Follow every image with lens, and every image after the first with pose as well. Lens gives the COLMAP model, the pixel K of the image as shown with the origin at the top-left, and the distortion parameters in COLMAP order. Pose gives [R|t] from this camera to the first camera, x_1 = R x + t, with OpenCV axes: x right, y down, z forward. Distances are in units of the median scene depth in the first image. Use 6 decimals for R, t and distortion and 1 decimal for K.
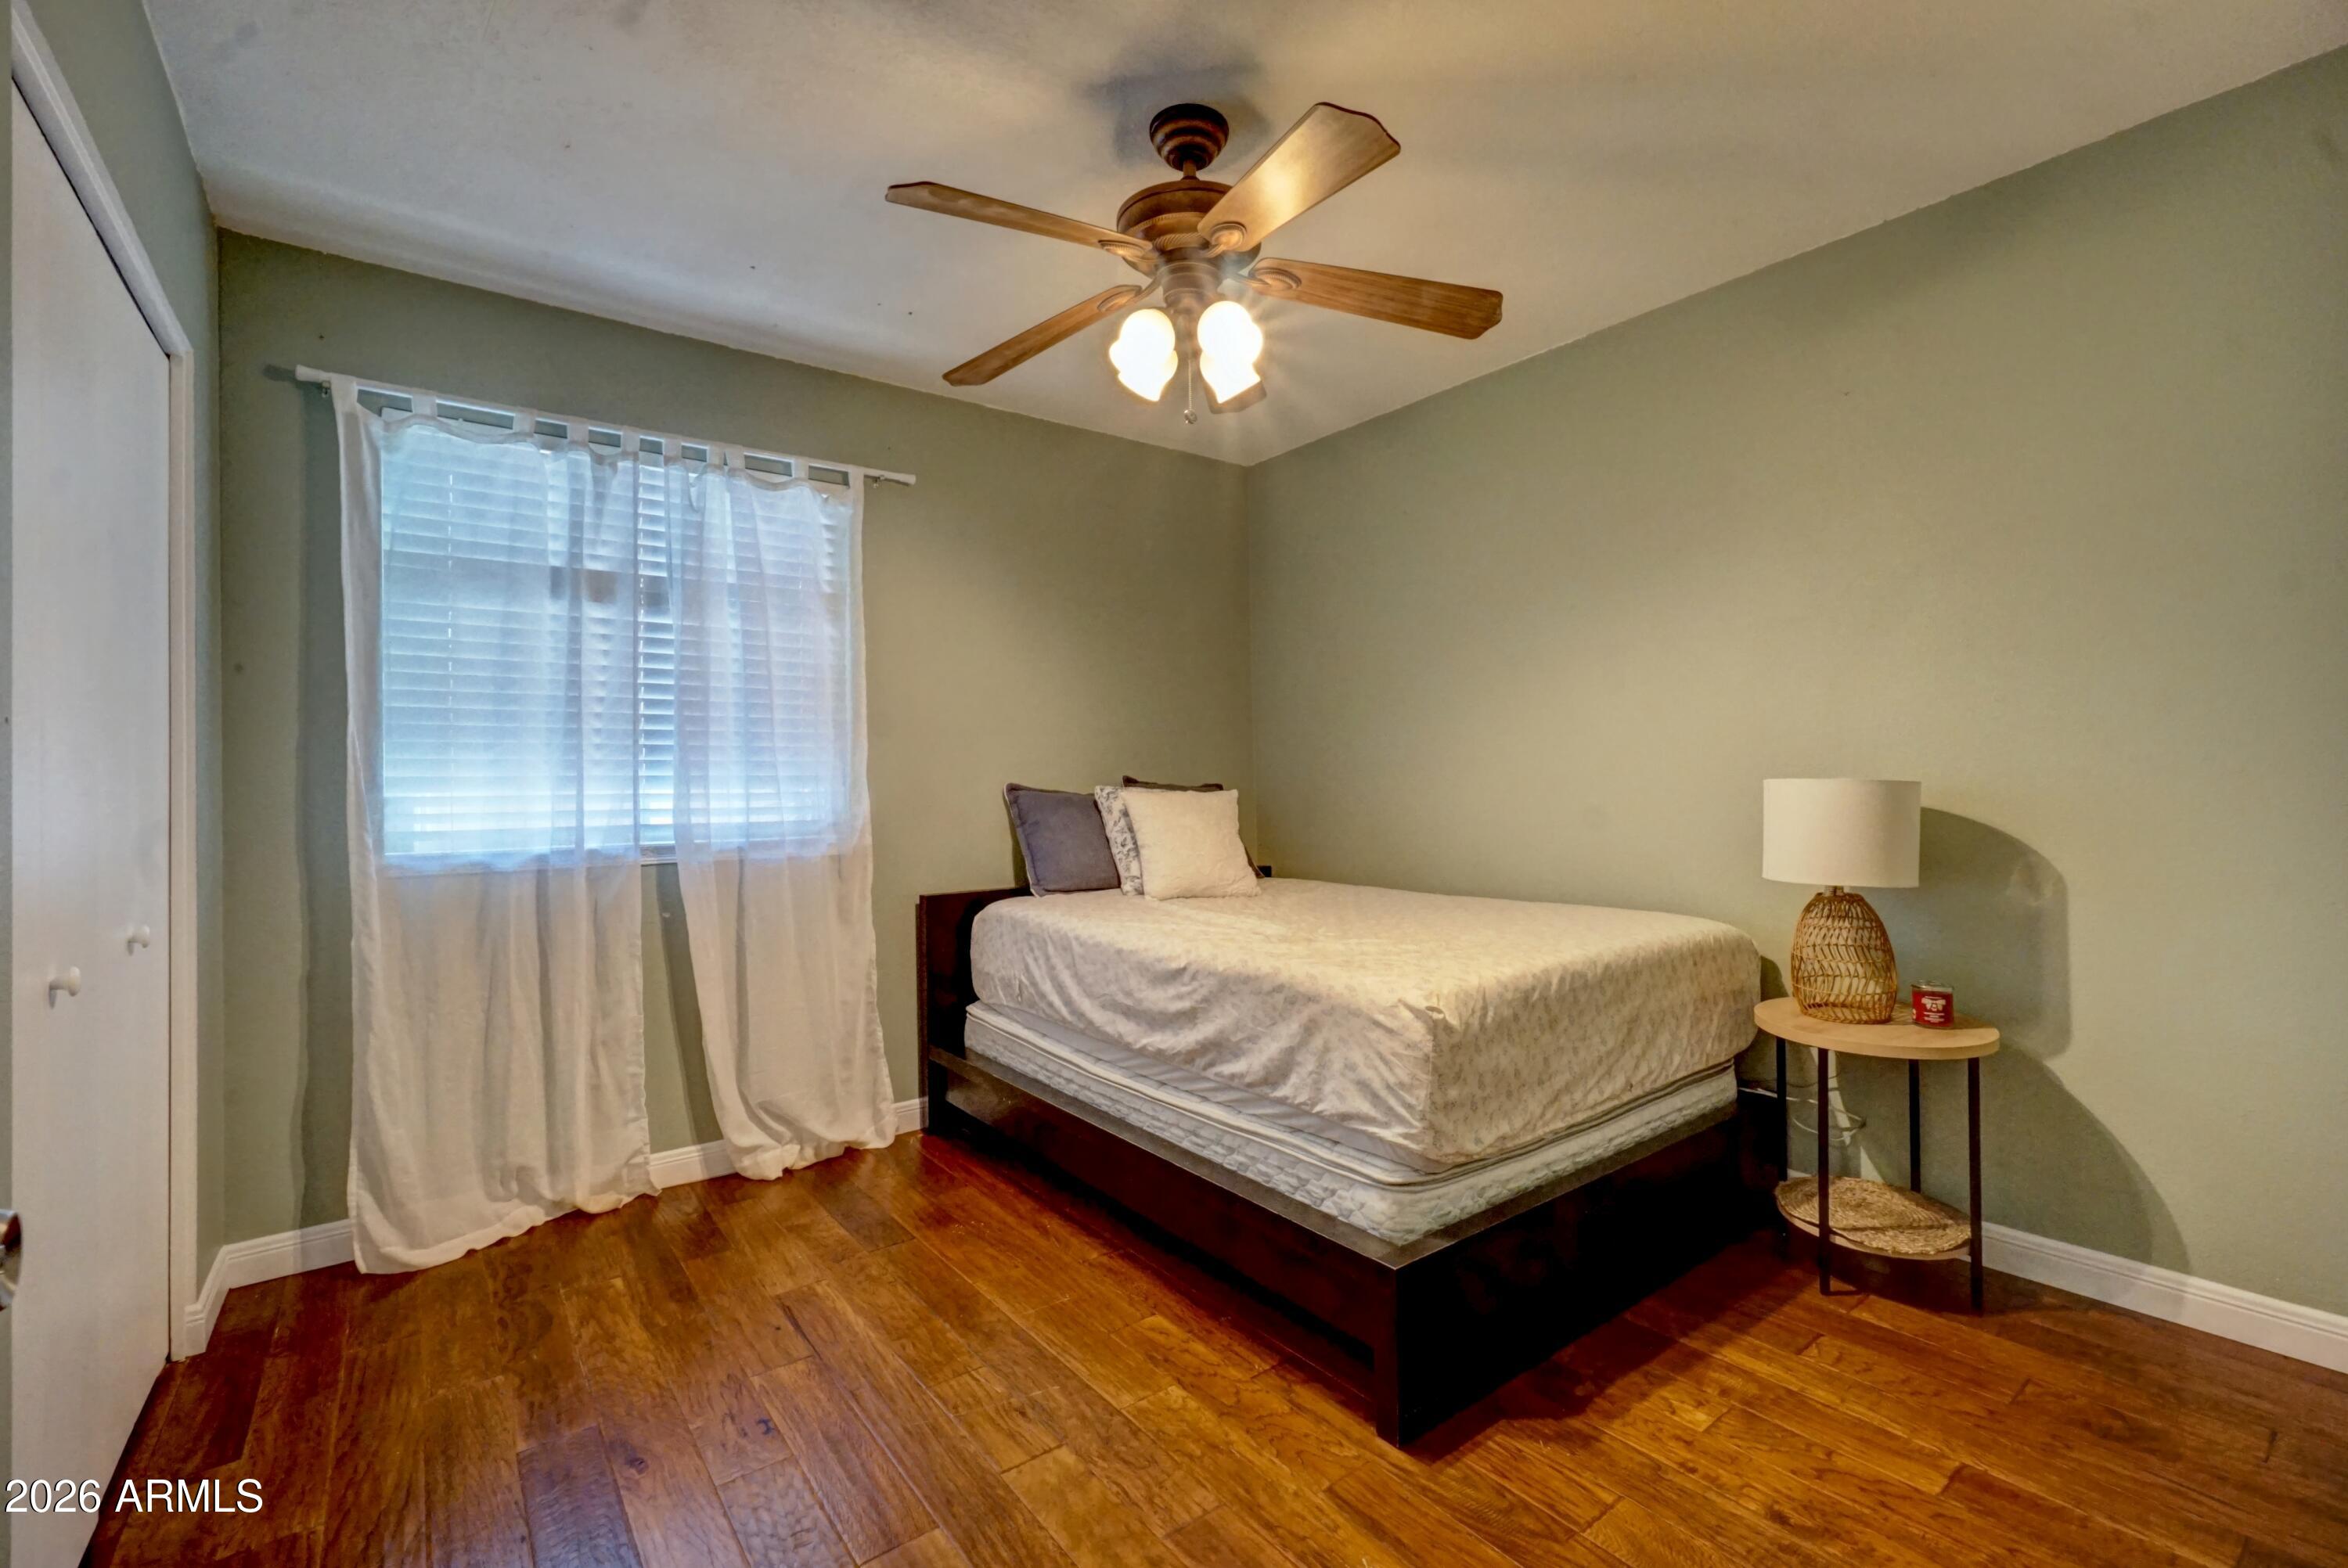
lens RADIAL K [[1016.8, 0, 1154.3], [0, 1016.8, 781.4], [0, 0, 1]] dist [-0.010184, 0.004305]
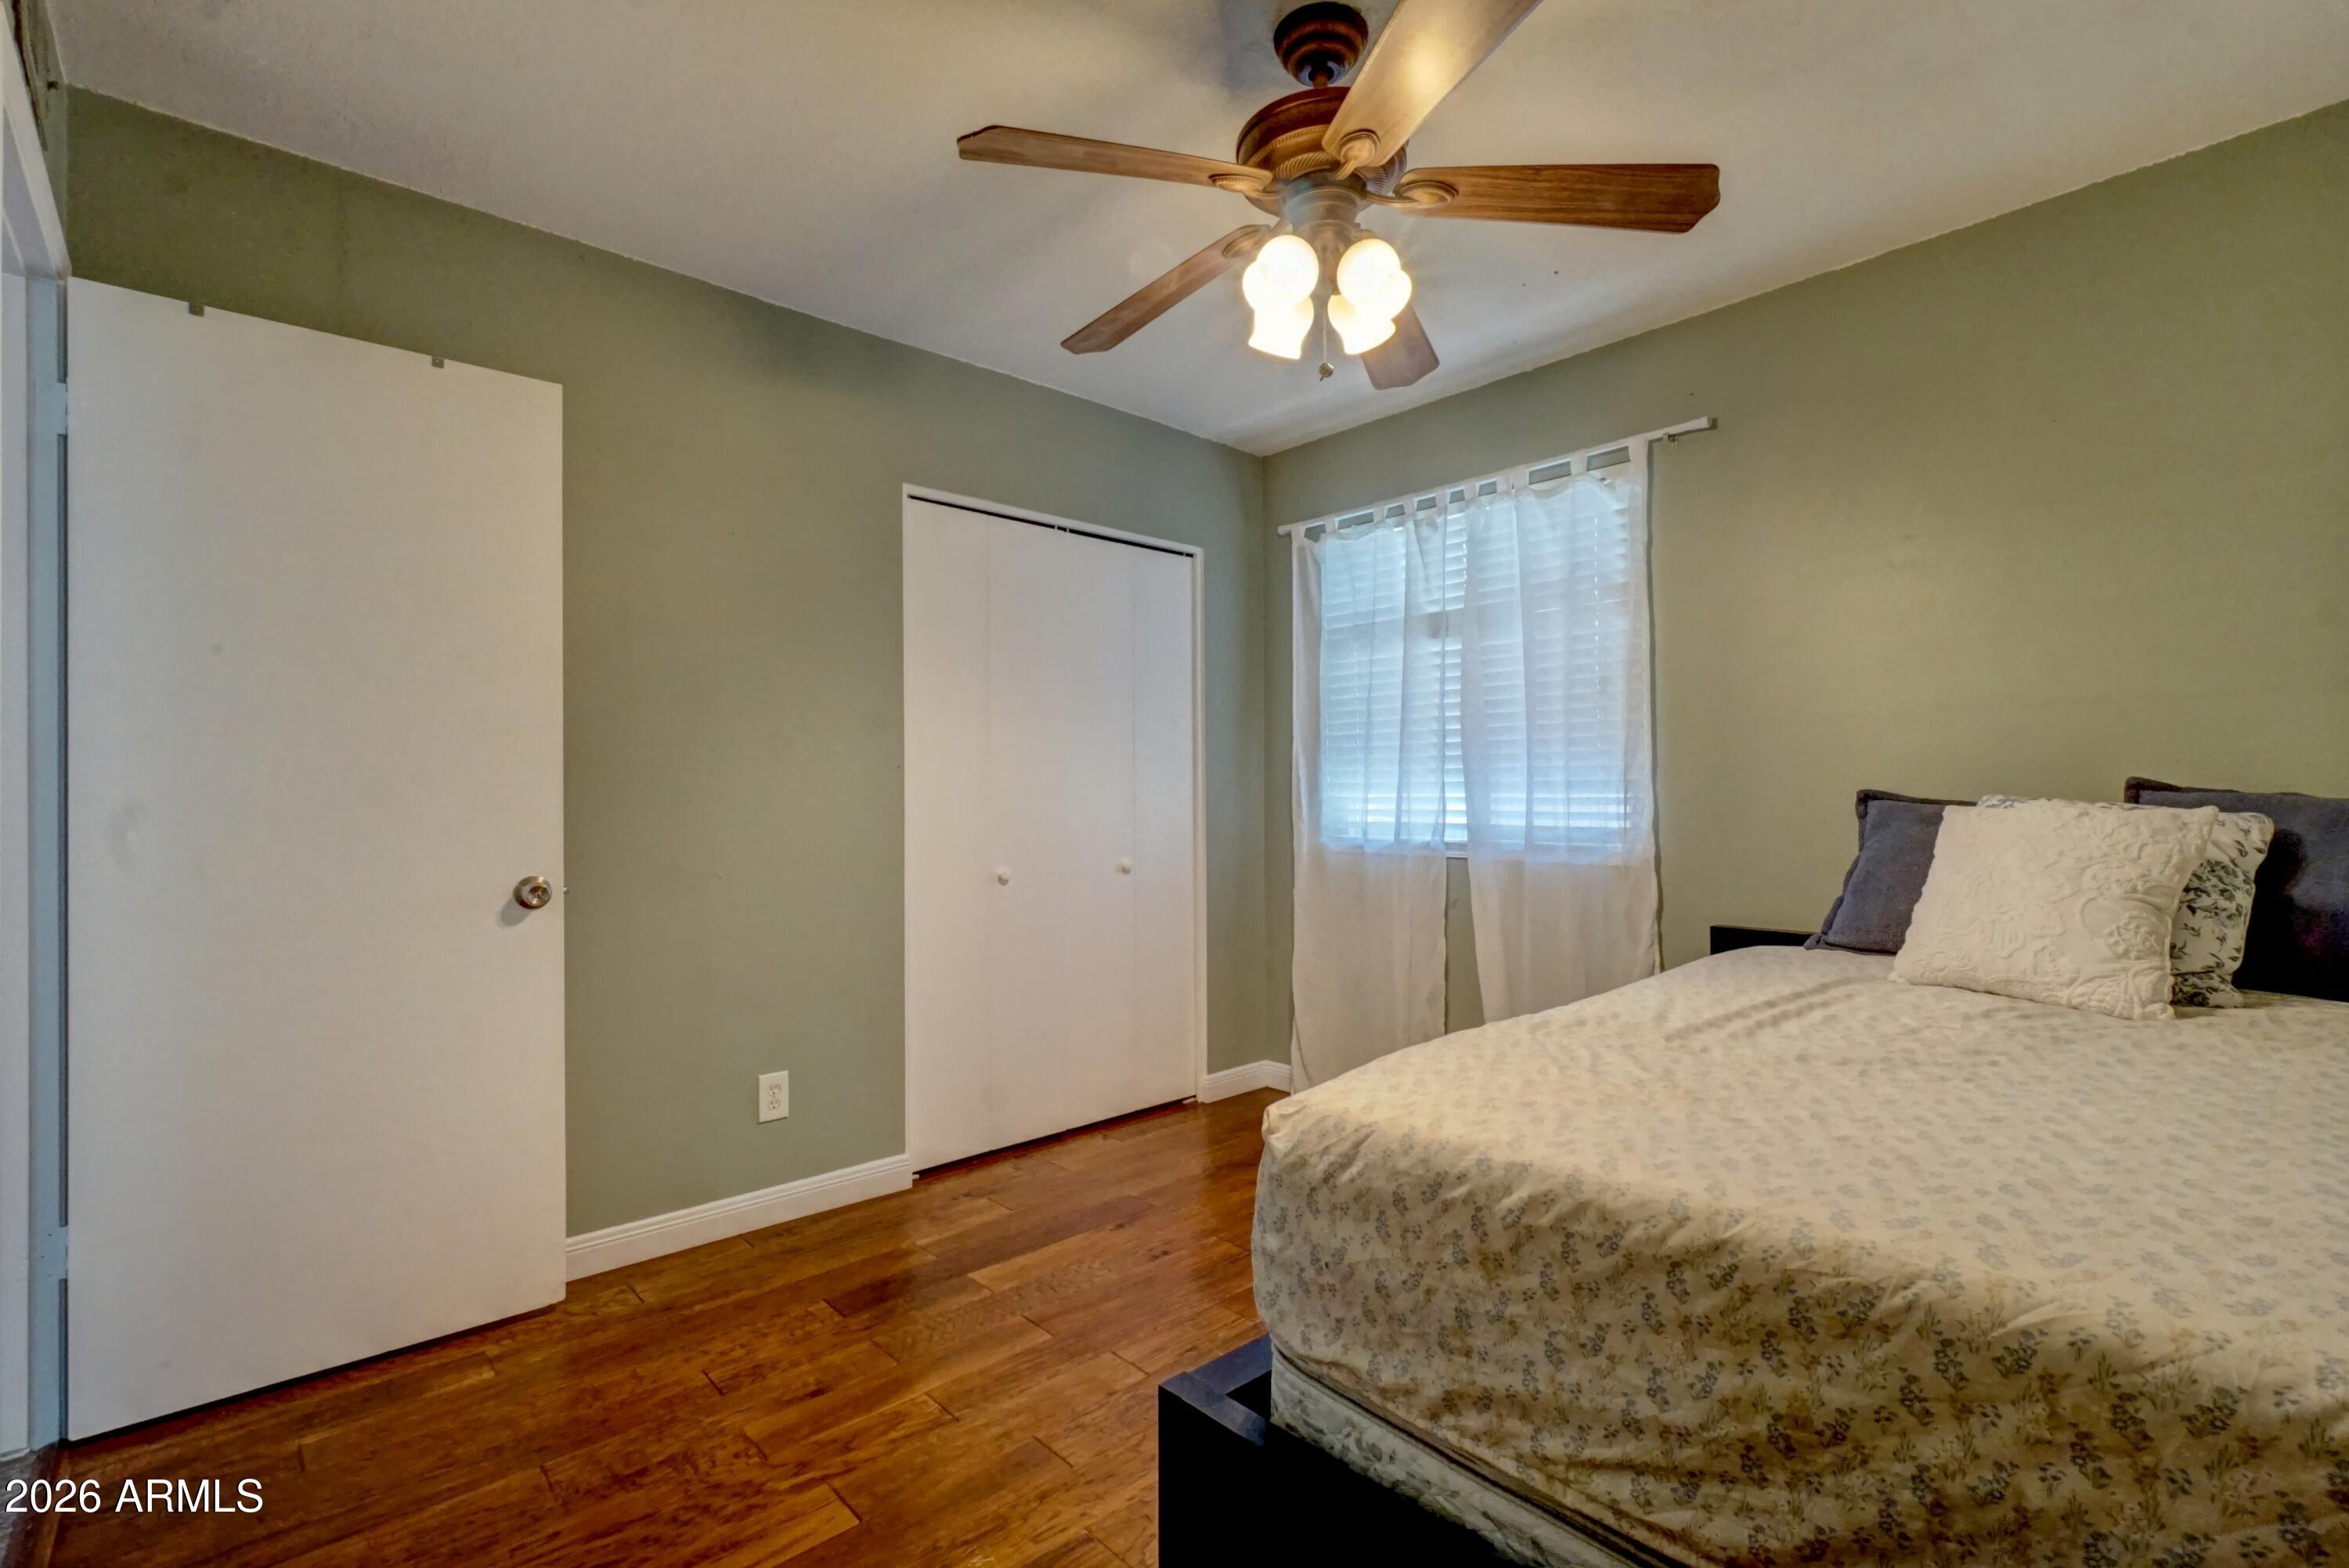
lens RADIAL K [[1008.1, 0, 1155.4], [0, 1008.1, 800.7], [0, 0, 1]] dist [-0.008493, 0.004104]
pose [[0.108399, 0.019251, -0.993921, 0.638825], [0.004682, 0.999792, 0.019875, -0.008658], [0.994096, -0.006808, 0.108287, 0.555772]]
